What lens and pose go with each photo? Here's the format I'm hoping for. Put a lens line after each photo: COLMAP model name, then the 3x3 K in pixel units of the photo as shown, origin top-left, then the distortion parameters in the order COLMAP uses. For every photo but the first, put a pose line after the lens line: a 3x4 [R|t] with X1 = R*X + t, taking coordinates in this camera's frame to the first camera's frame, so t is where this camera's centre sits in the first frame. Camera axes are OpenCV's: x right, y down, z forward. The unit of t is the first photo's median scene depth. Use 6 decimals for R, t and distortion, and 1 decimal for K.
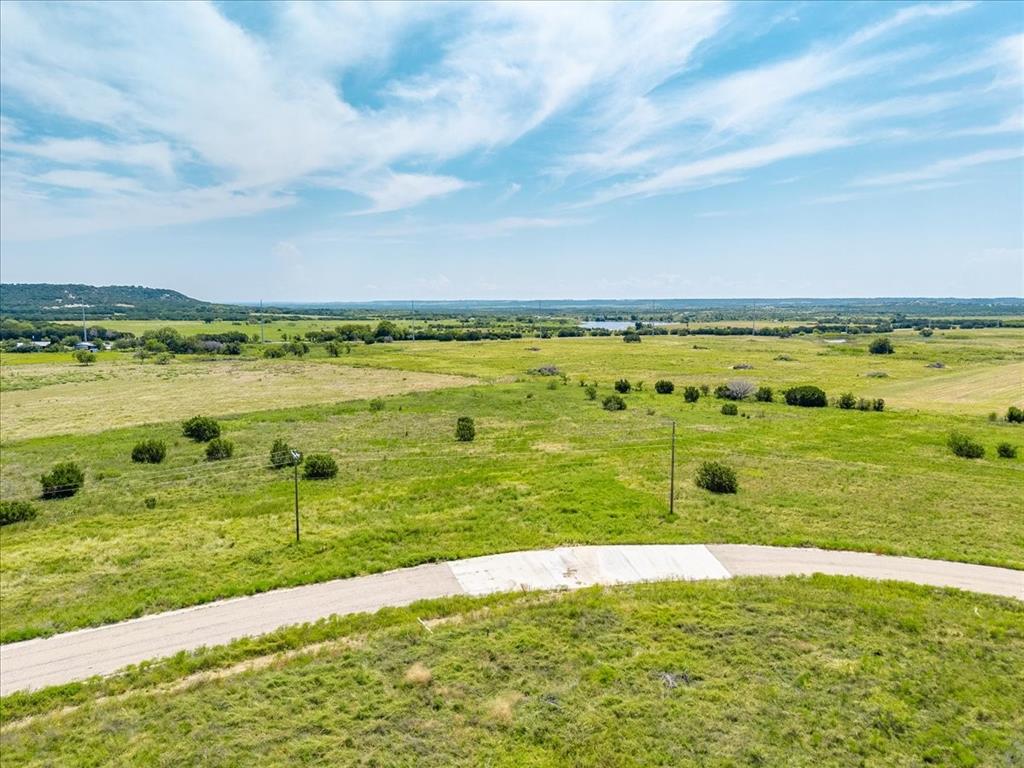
lens RADIAL K [[685.7, 0, 512.0], [0, 685.7, 384.0], [0, 0, 1]] dist [0.009816, -0.002561]
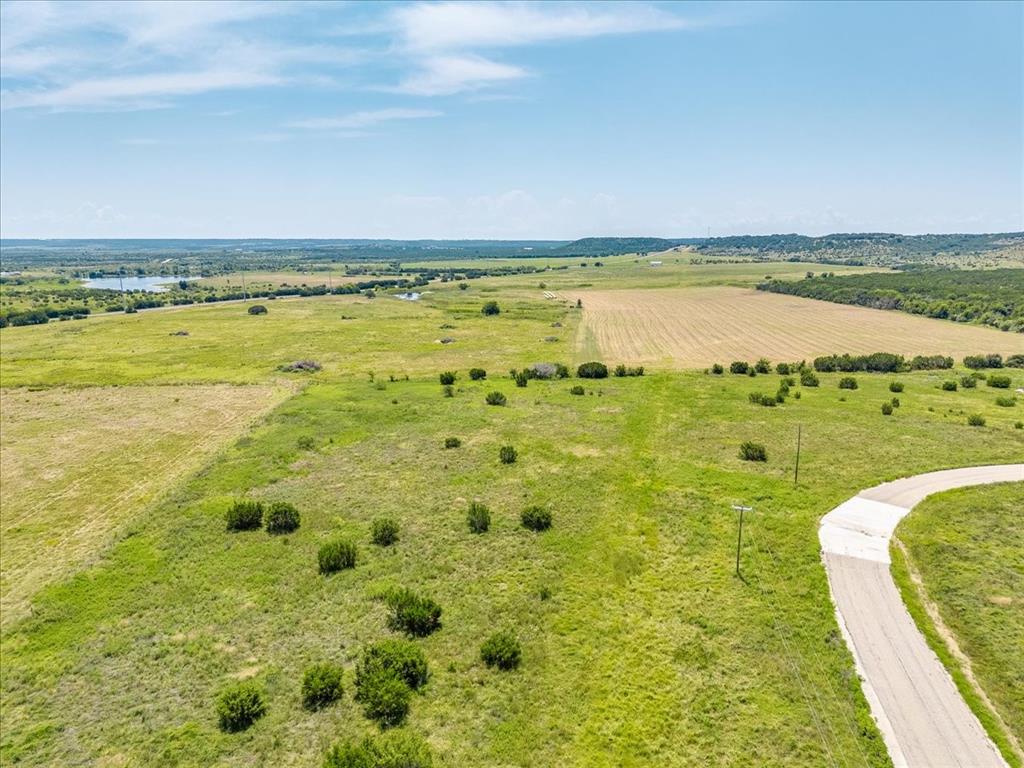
lens RADIAL K [[689.5, 0, 518.8], [0, 689.5, 384.2], [0, 0, 1]] dist [0.045734, -0.061525]
pose [[0.717952, -0.140238, 0.681820, -0.995020], [0.080940, 0.989670, 0.118328, -0.211617], [-0.691371, -0.029767, 0.721887, 0.242844]]
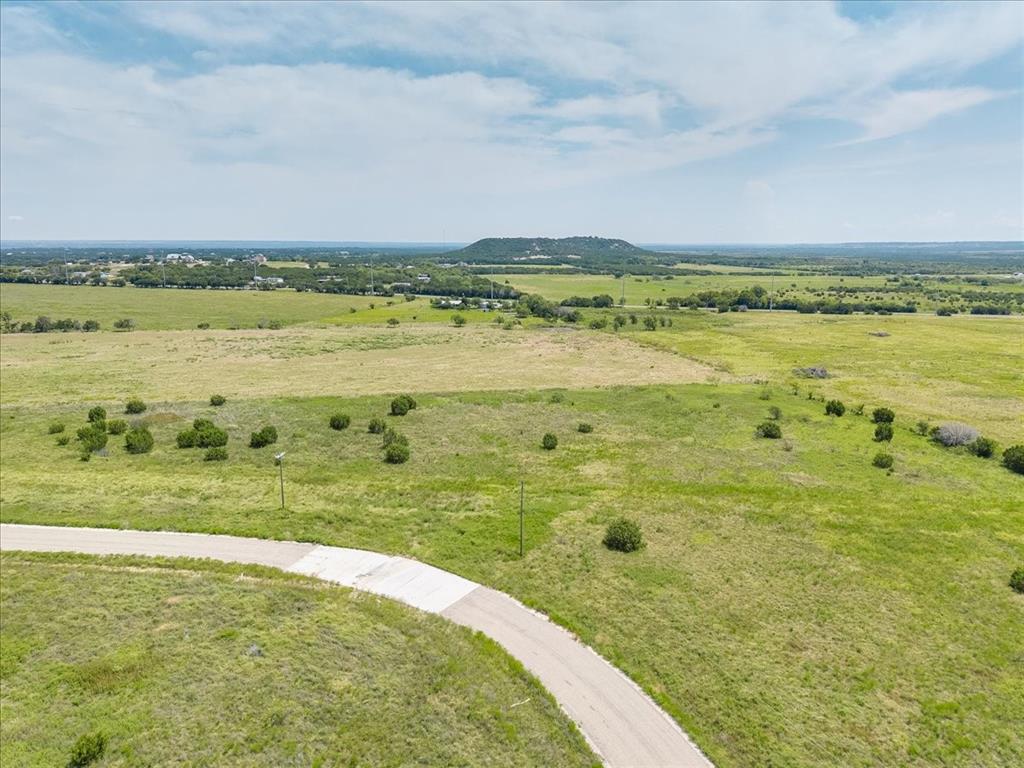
lens RADIAL K [[685.1, 0, 515.5], [0, 685.1, 397.6], [0, 0, 1]] dist [0.005473, -0.001391]
pose [[0.796412, 0.134264, -0.589662, 0.710176], [-0.072215, 0.989181, 0.127697, -0.186161], [0.600427, -0.059118, 0.797491, 0.045263]]
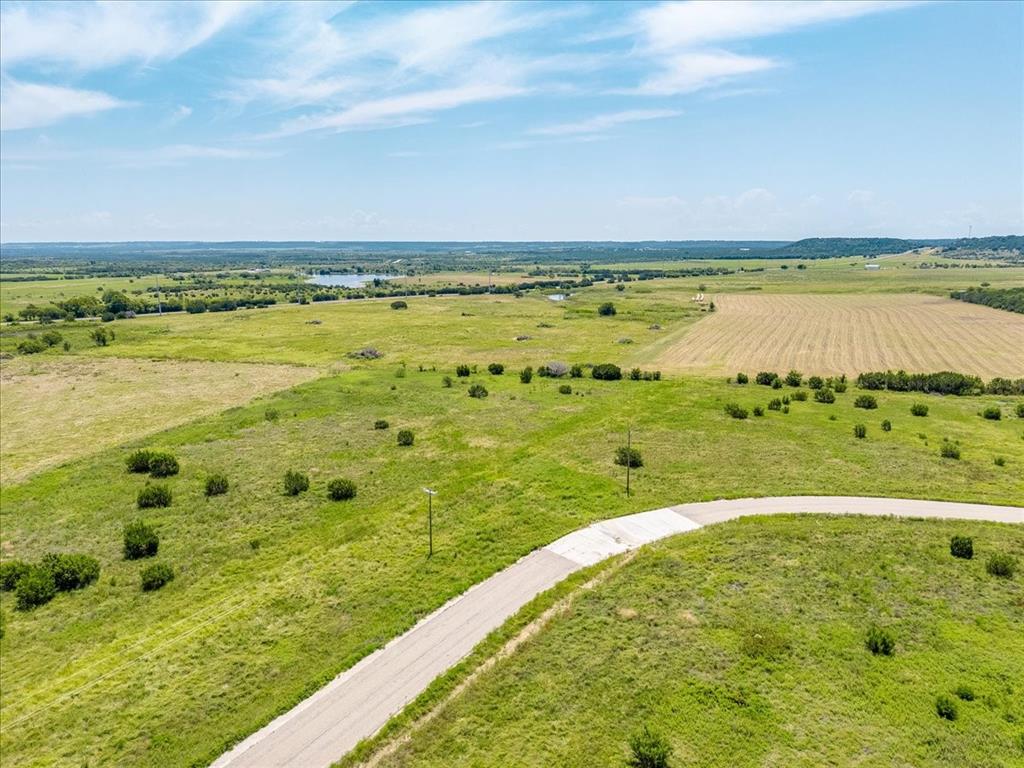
lens RADIAL K [[685.1, 0, 515.5], [0, 685.1, 397.6], [0, 0, 1]] dist [0.005473, -0.001391]
pose [[0.905101, -0.094090, 0.414656, -0.483360], [0.050308, 0.992056, 0.115298, -0.160279], [-0.422210, -0.083495, 0.902644, -0.202828]]
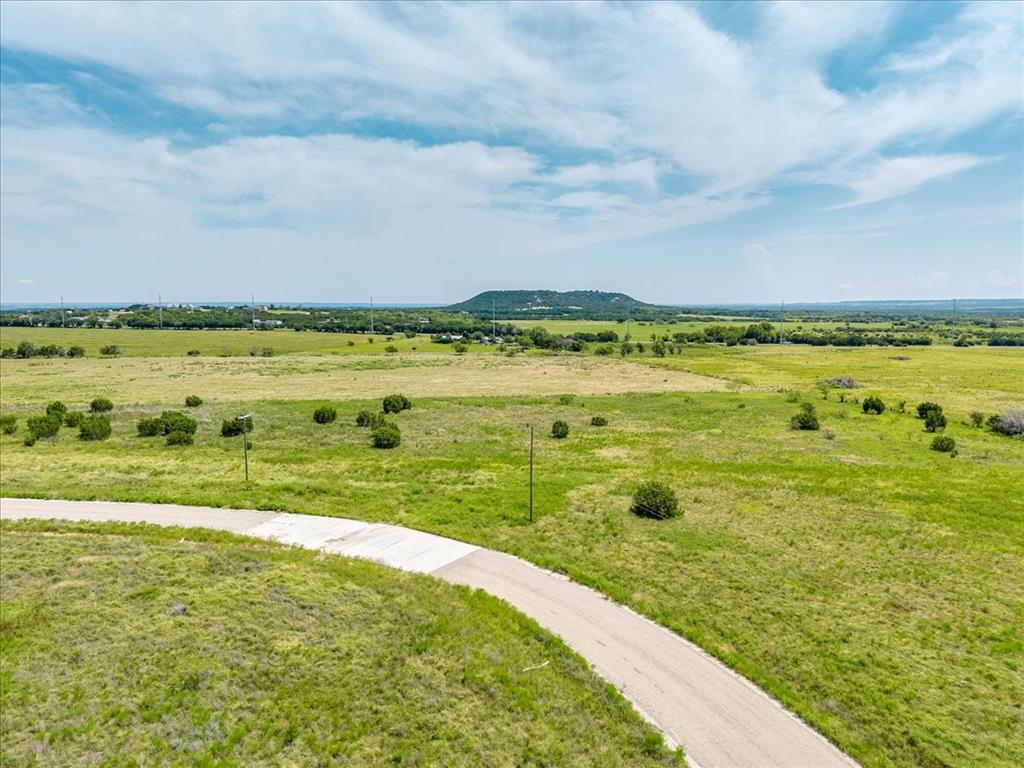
lens RADIAL K [[685.1, 0, 515.5], [0, 685.1, 397.6], [0, 0, 1]] dist [0.005473, -0.001391]
pose [[0.795260, 0.078477, -0.601168, 0.623935], [-0.068173, 0.996873, 0.039950, -0.016833], [0.602423, 0.009213, 0.798123, 0.167618]]
